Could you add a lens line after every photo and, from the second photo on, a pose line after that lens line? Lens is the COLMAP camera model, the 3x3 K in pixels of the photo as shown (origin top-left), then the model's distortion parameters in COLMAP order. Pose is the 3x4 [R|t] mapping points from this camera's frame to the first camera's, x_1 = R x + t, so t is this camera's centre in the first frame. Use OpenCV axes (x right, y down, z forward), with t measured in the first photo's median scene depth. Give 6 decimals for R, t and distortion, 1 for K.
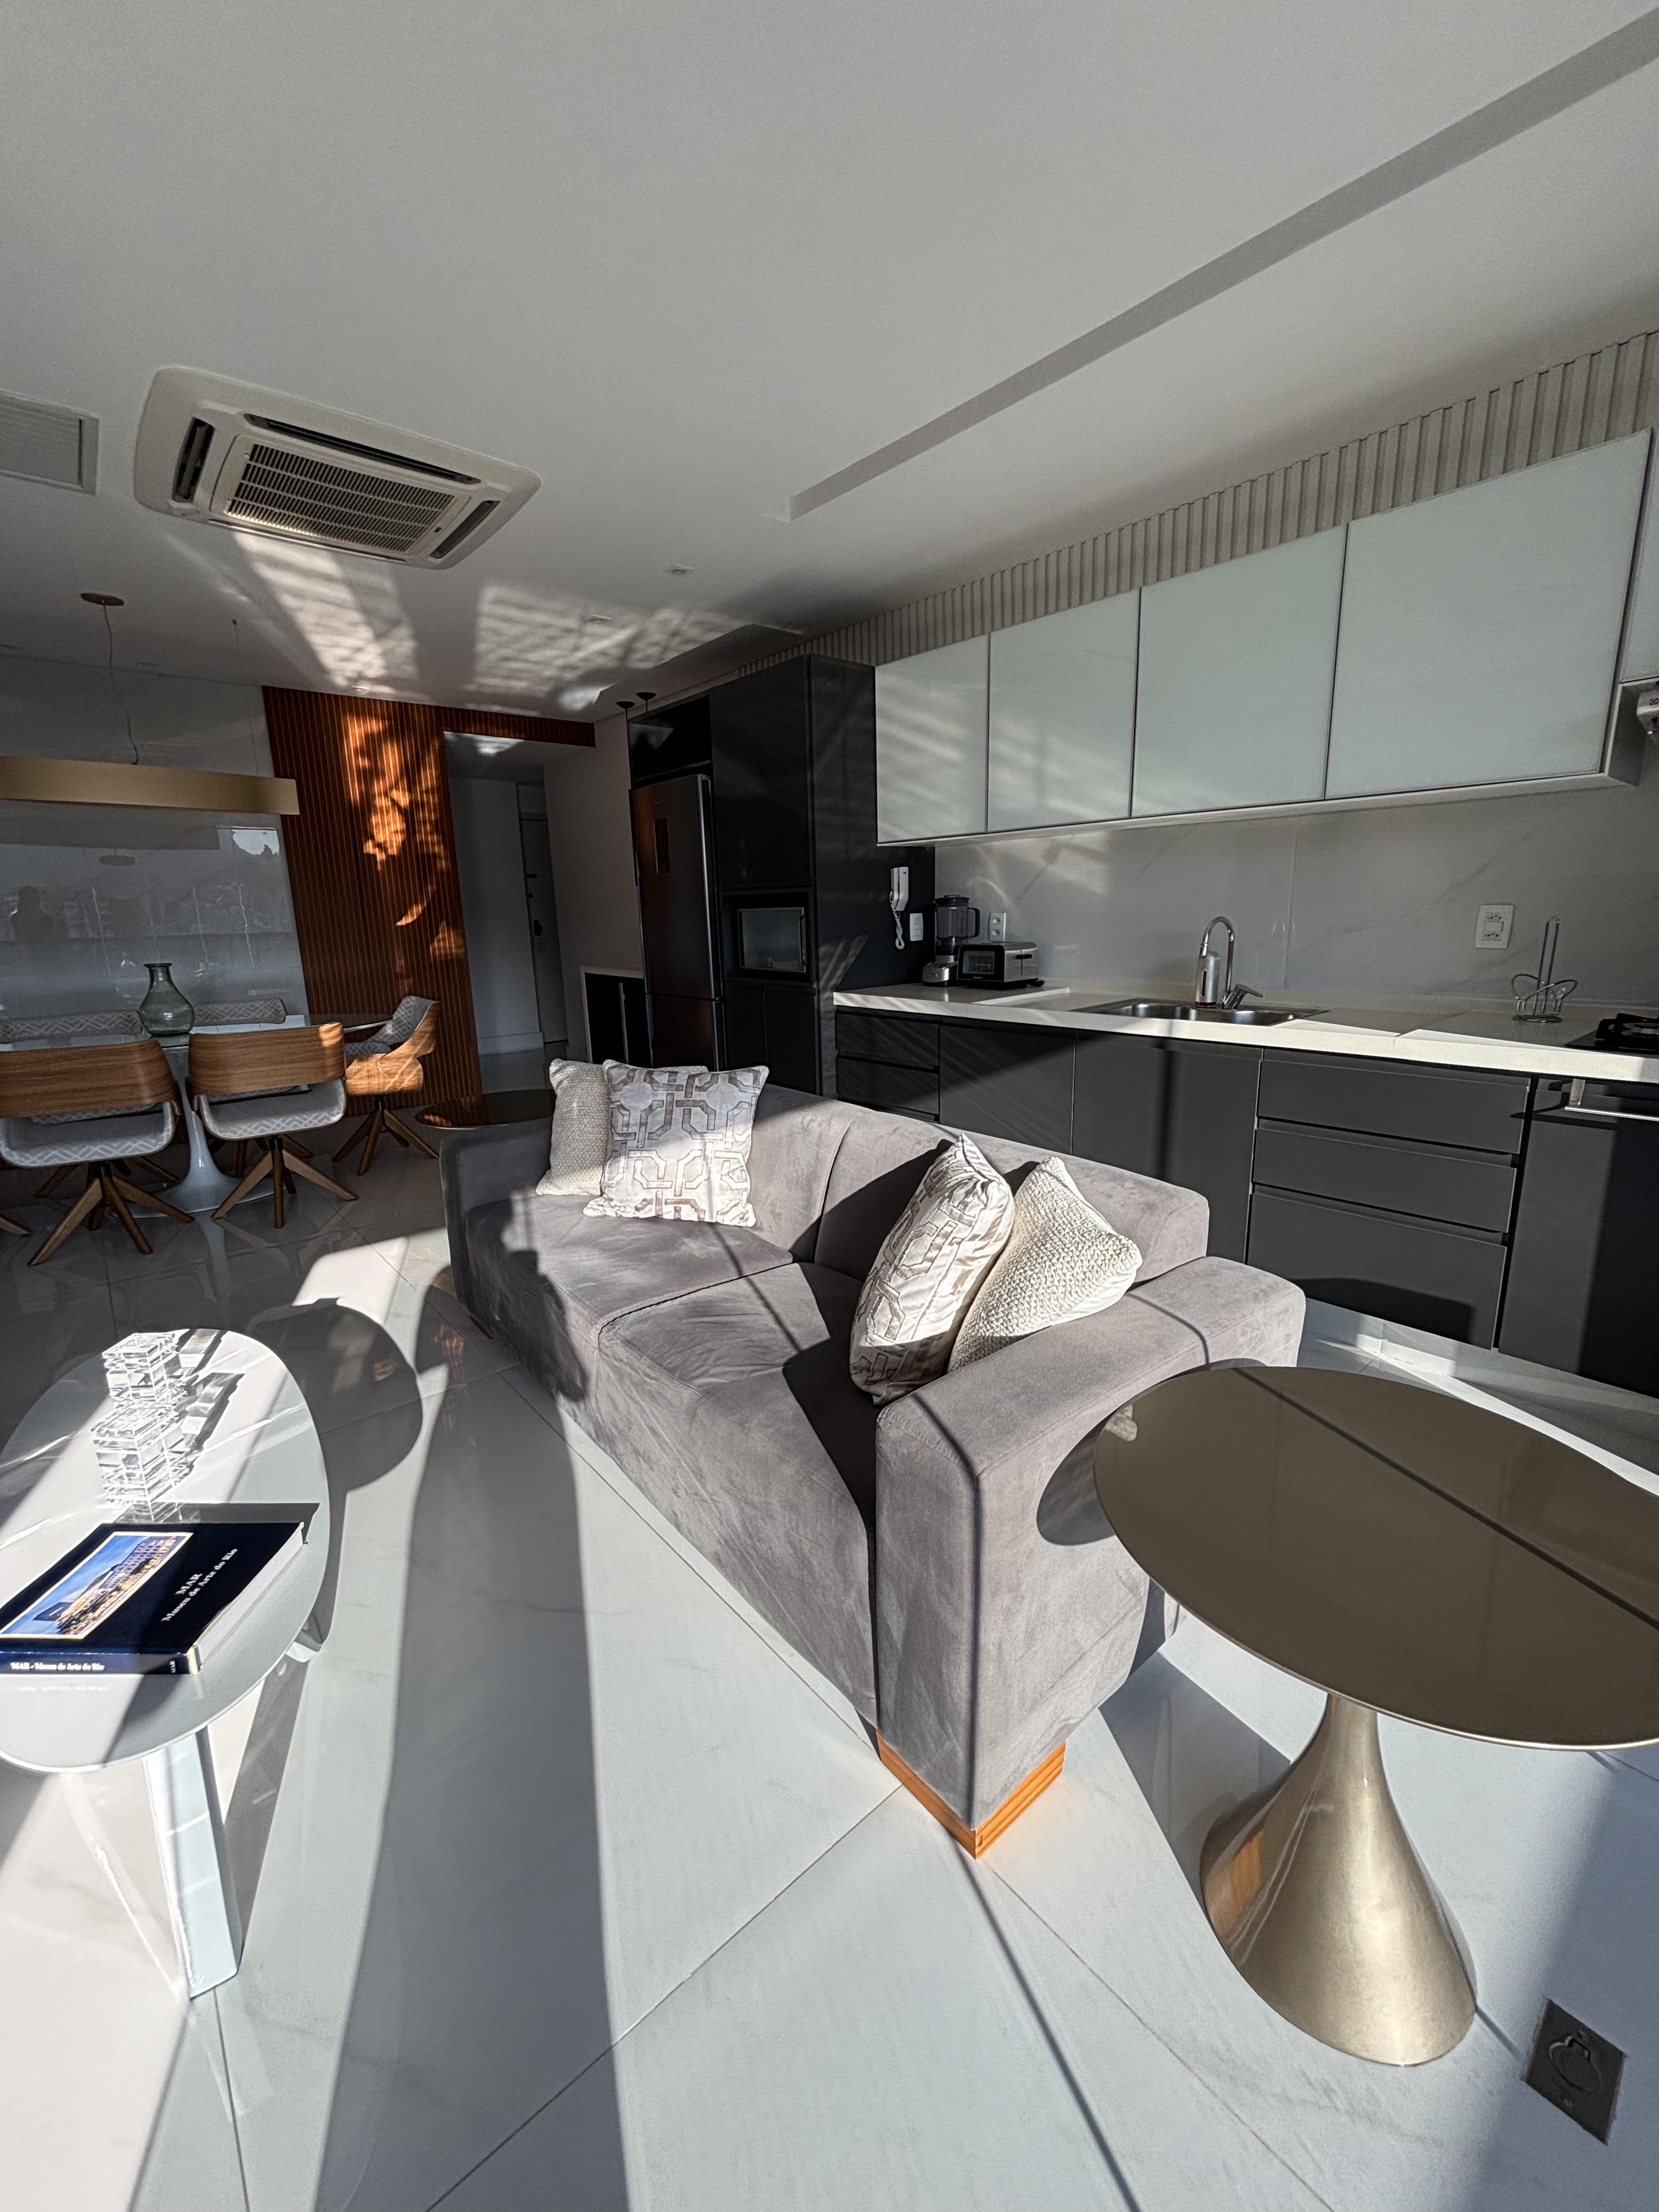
lens RADIAL K [[893.8, 0, 835.7], [0, 893.8, 1103.6], [0, 0, 1]] dist [0.001149, 0.000313]
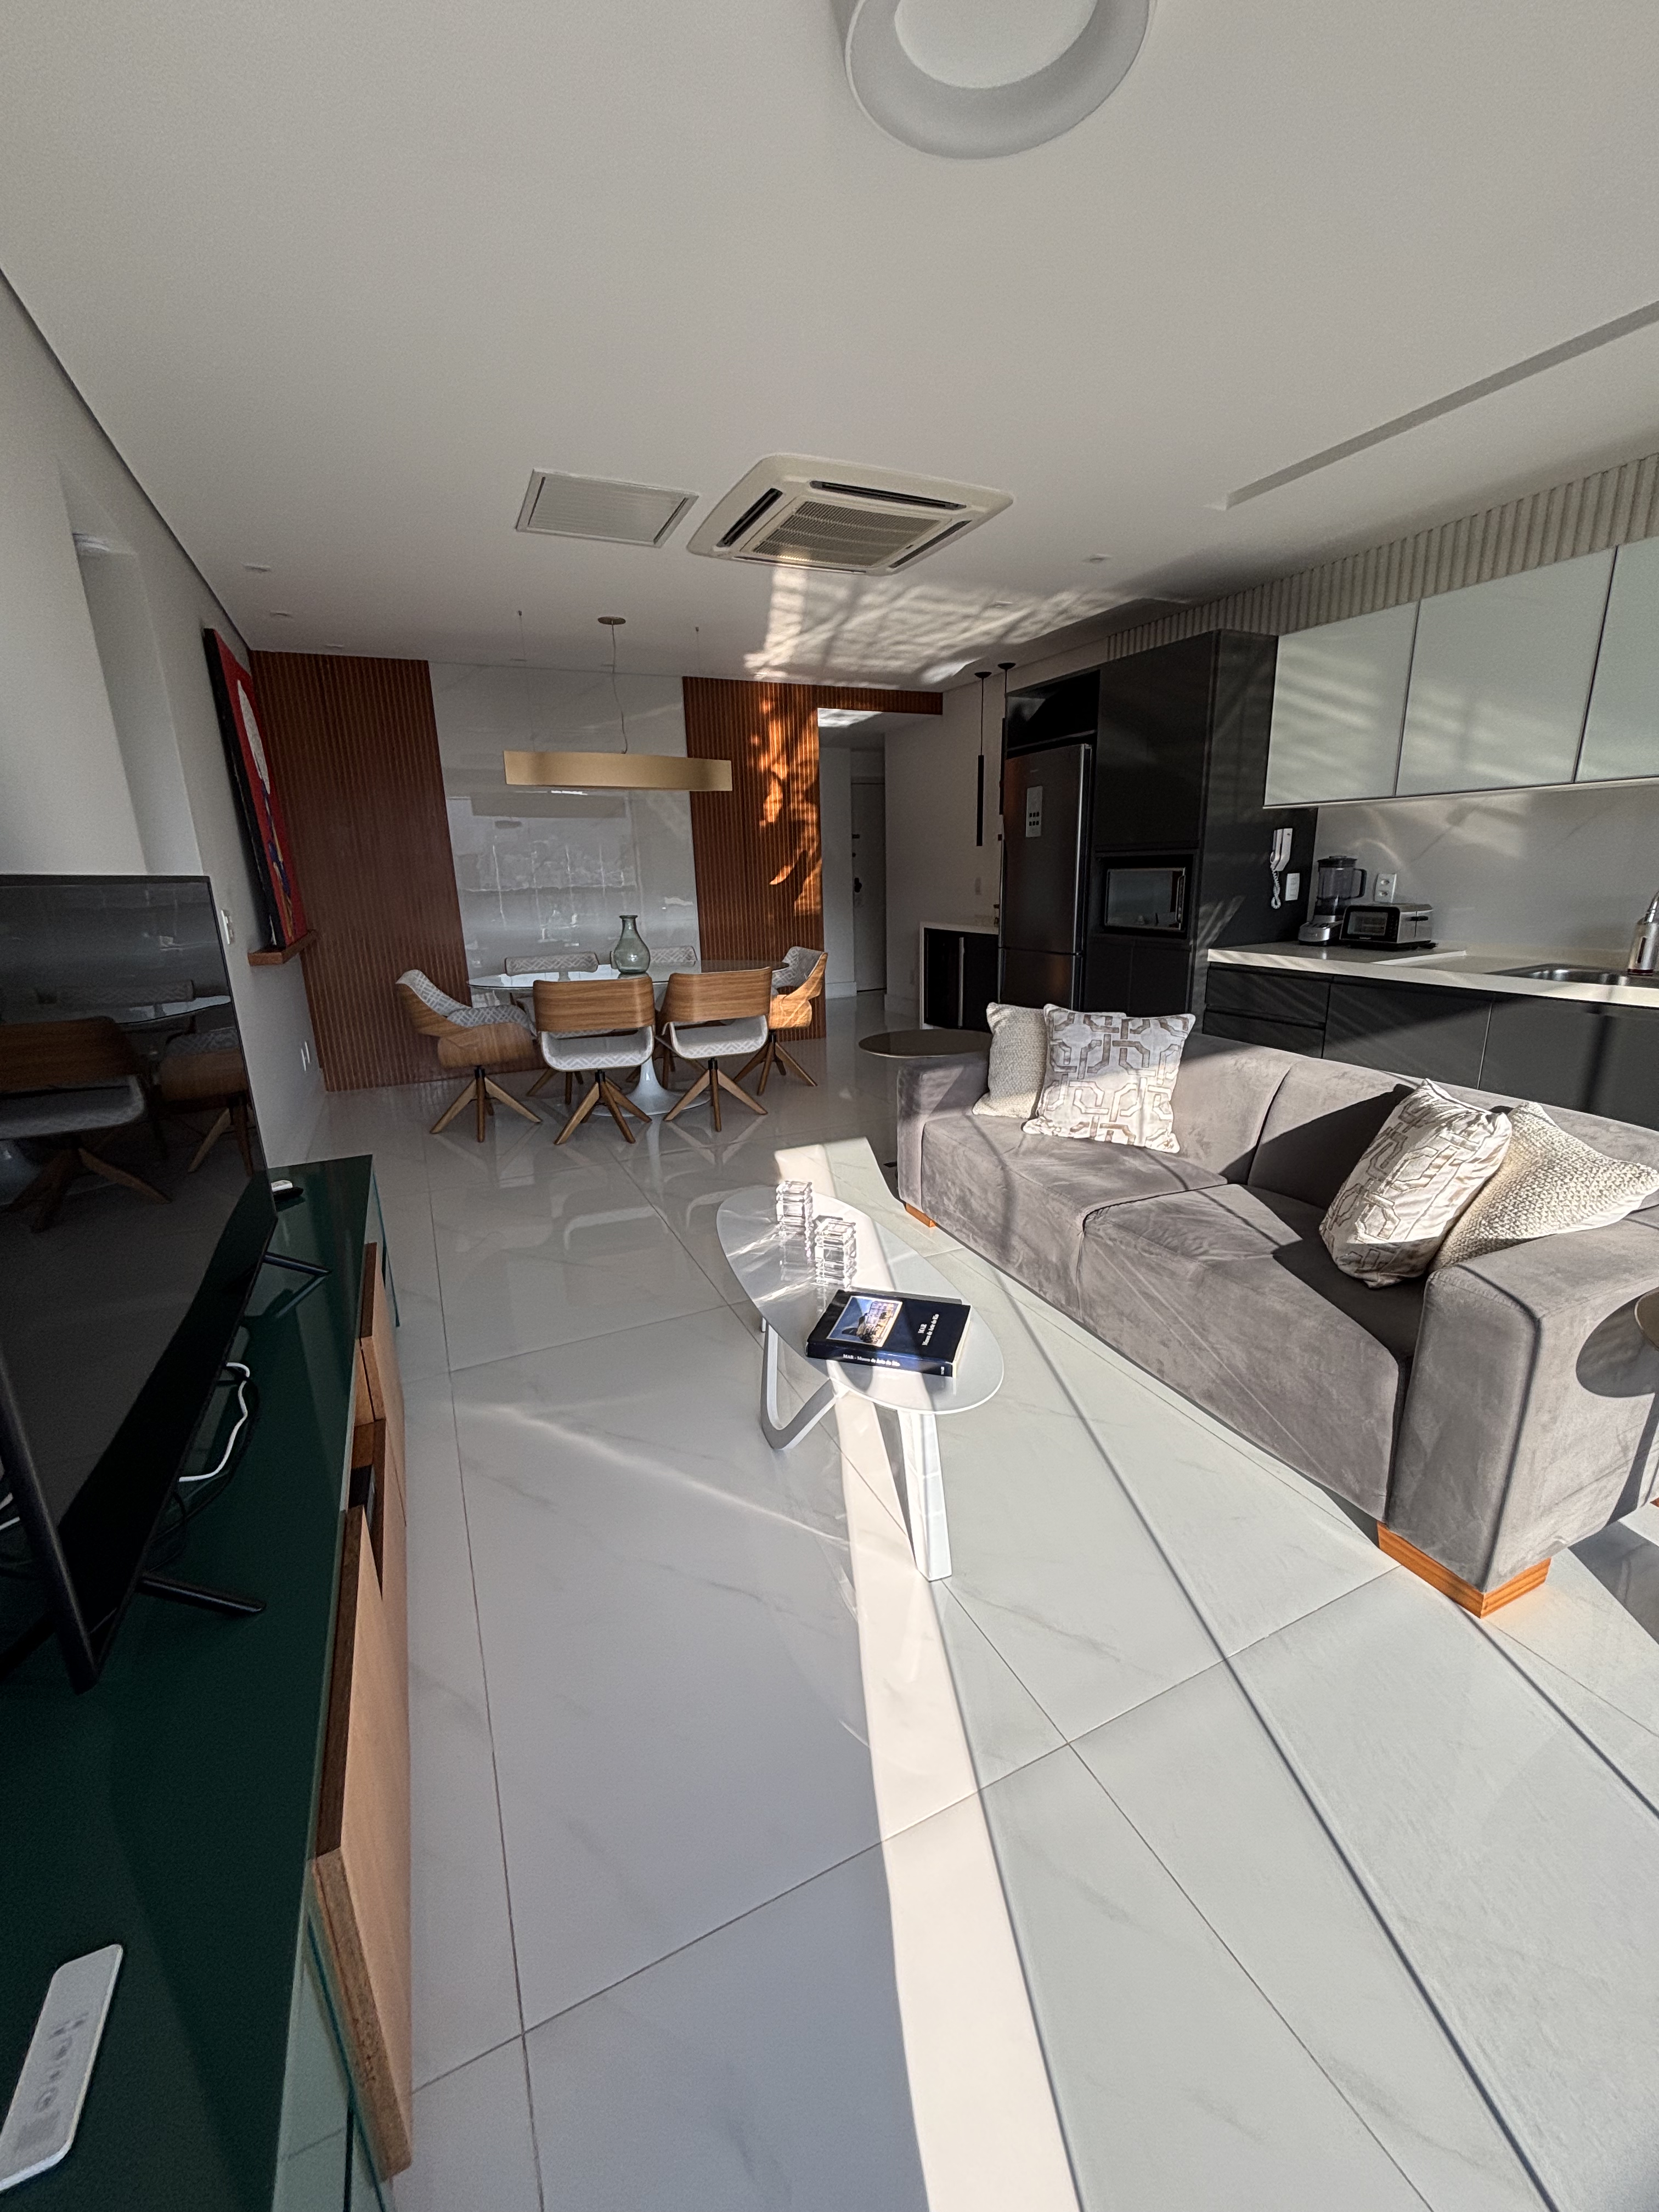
lens RADIAL K [[894.3, 0, 835.2], [0, 894.3, 1101.8], [0, 0, 1]] dist [-0.011945, 0.000019]
pose [[0.965061, 0.063572, -0.254198, -0.188161], [-0.050386, 0.997041, 0.058055, 0.021991], [0.257136, -0.043219, 0.965408, -0.188407]]
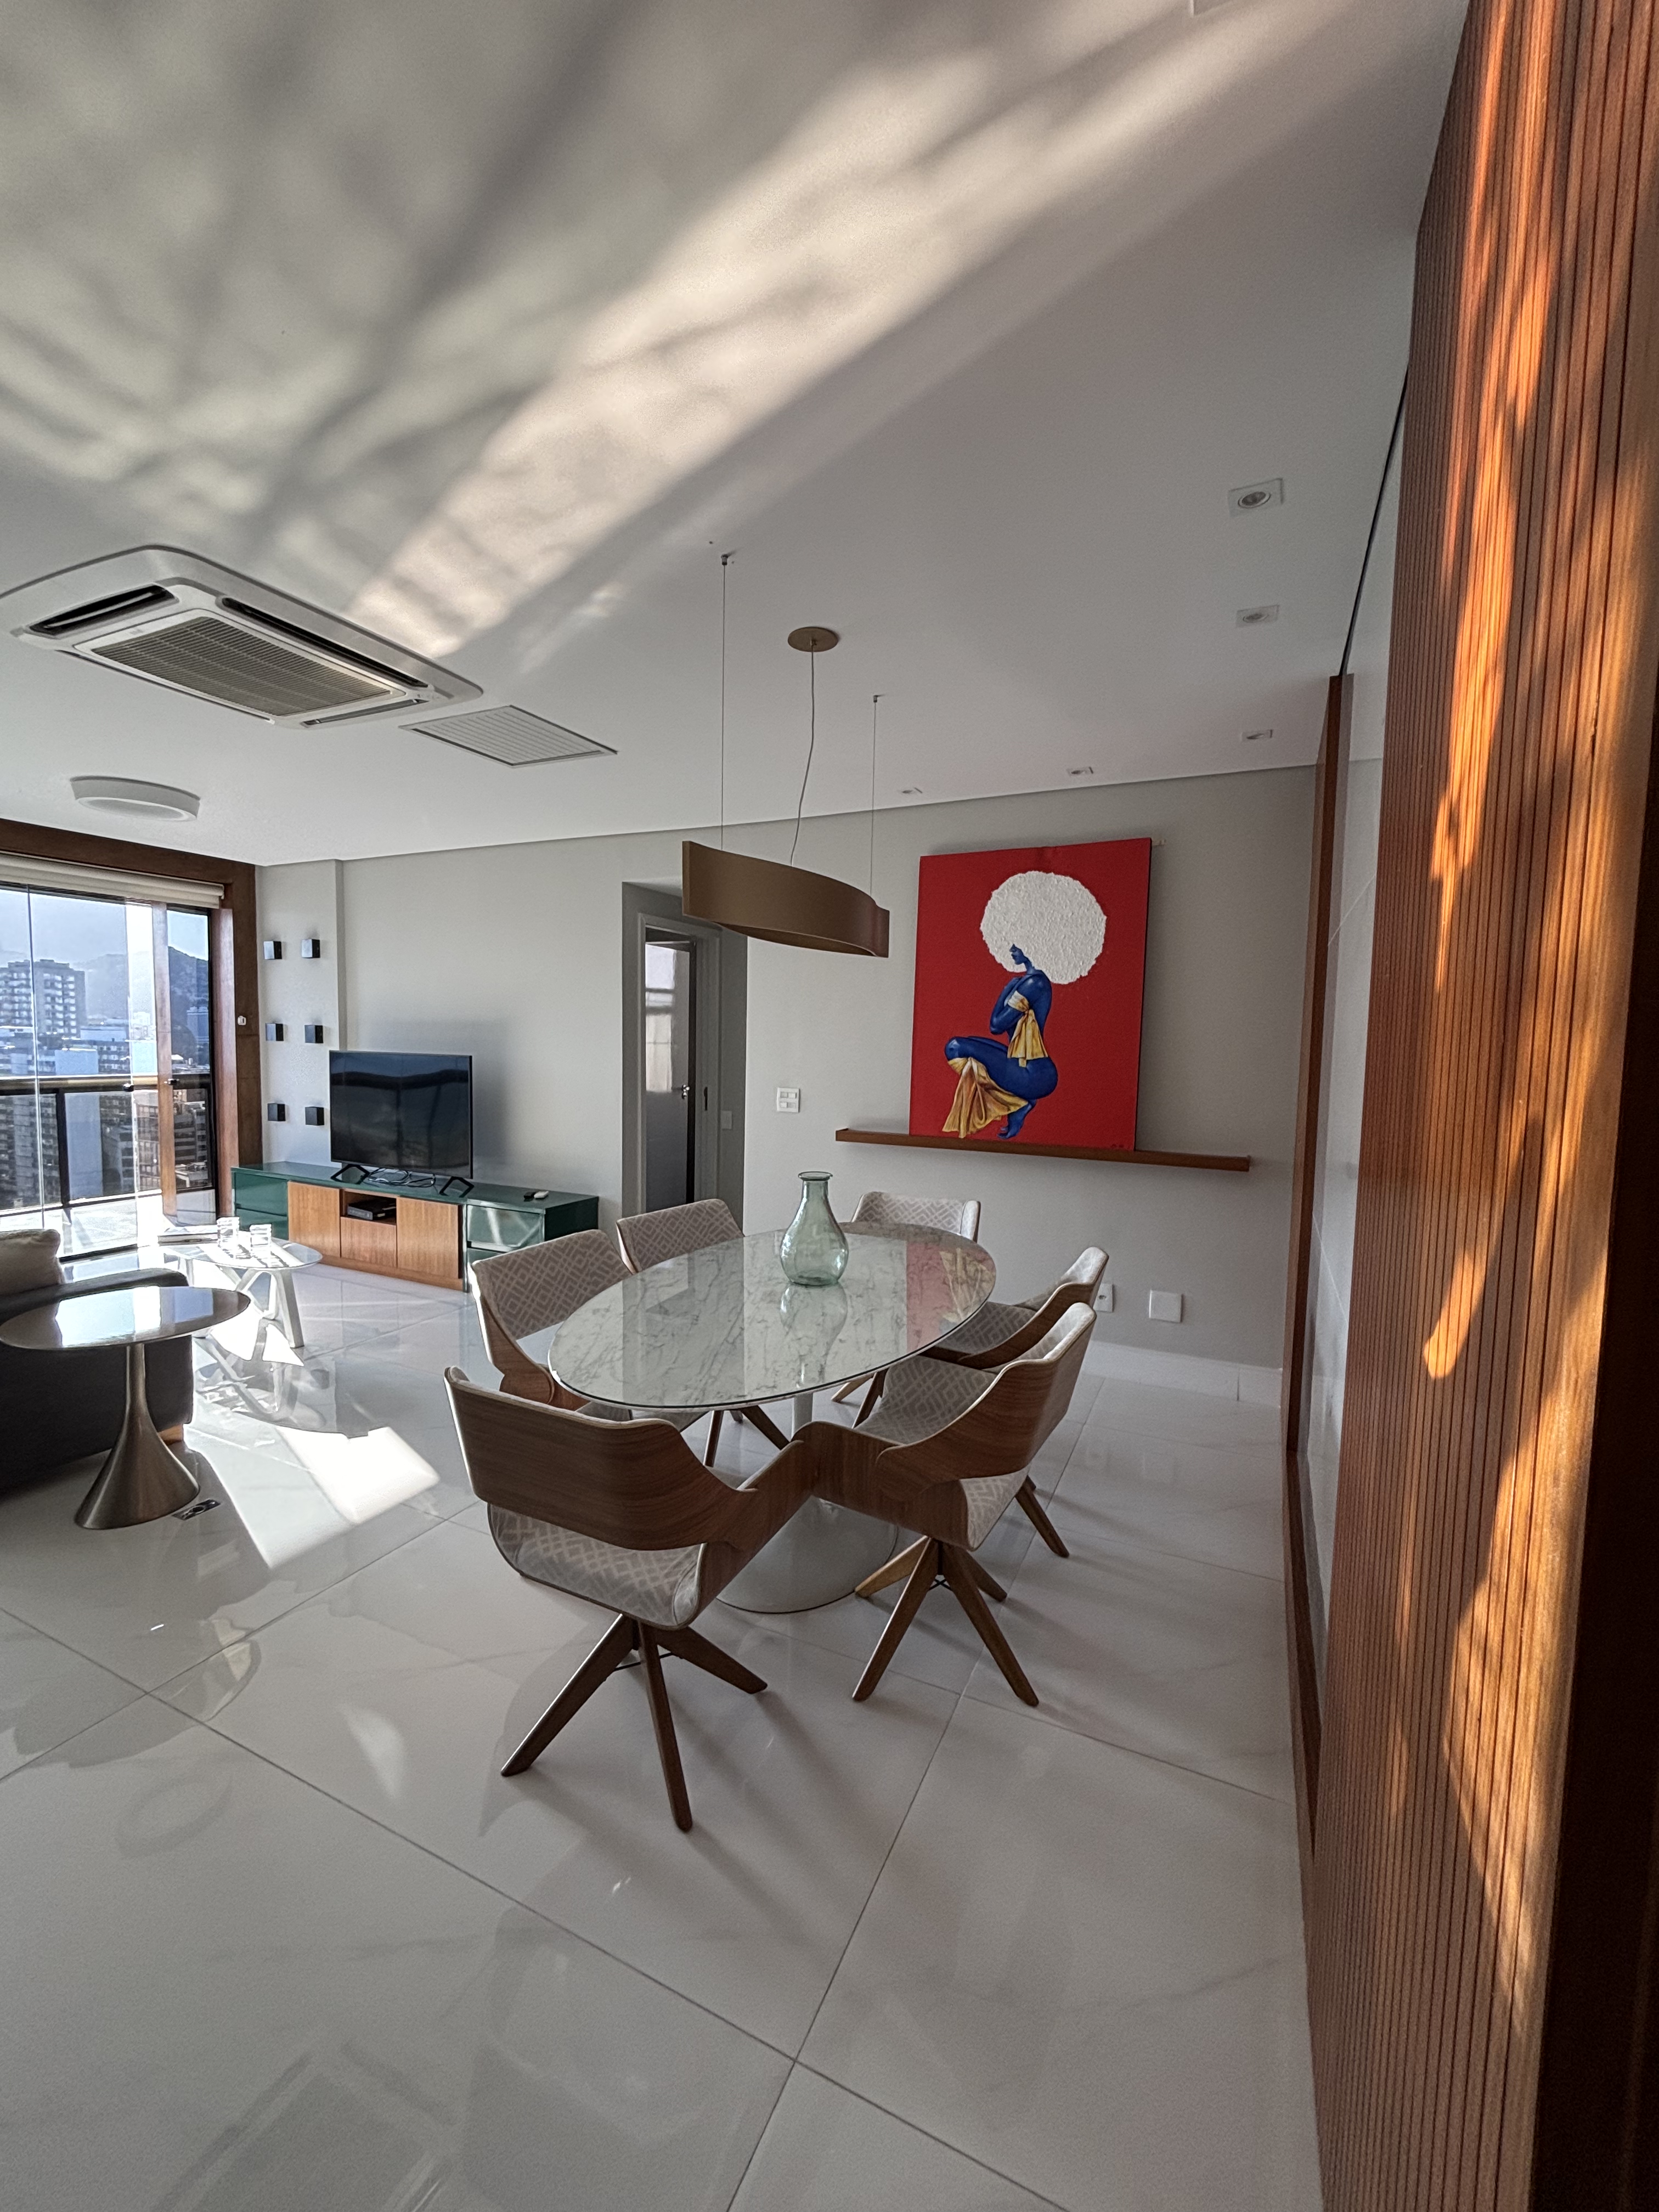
lens RADIAL K [[893.8, 0, 835.7], [0, 893.8, 1103.6], [0, 0, 1]] dist [0.001149, 0.000313]
pose [[-0.911668, 0.032684, -0.409627, -0.654934], [-0.087898, 0.958250, 0.272086, -0.496725], [0.401418, 0.284057, -0.870733, 2.019407]]
